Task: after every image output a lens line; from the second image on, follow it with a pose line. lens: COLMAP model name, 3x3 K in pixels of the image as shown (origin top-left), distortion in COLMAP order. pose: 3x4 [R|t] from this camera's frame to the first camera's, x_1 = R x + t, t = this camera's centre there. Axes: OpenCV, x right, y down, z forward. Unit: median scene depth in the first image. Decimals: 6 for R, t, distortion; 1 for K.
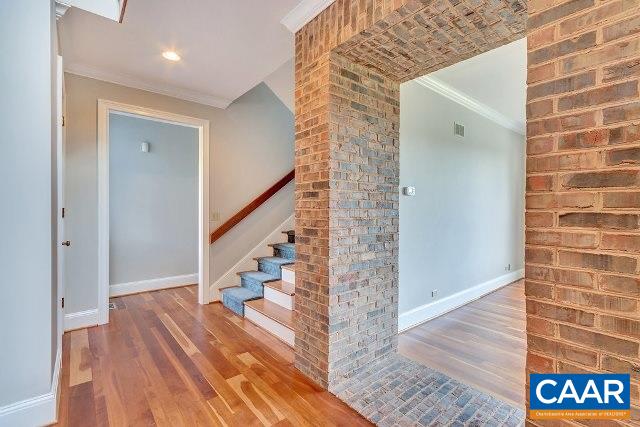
lens RADIAL K [[289.1, 0, 321.2], [0, 289.1, 211.0], [0, 0, 1]] dist [-0.001671, -0.000637]
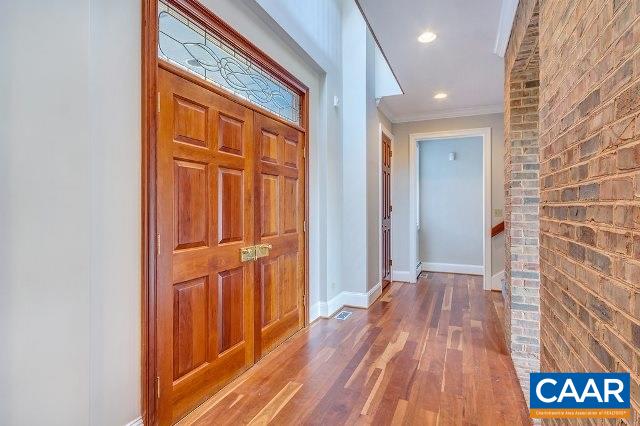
lens RADIAL K [[320.2, 0, 318.7], [0, 320.2, 210.0], [0, 0, 1]] dist [0.003151, 0.000868]
pose [[0.451586, 0.005705, -0.892210, 0.684303], [-0.005839, 0.999977, 0.003439, 0.012170], [0.892209, 0.003657, 0.451608, -0.252027]]
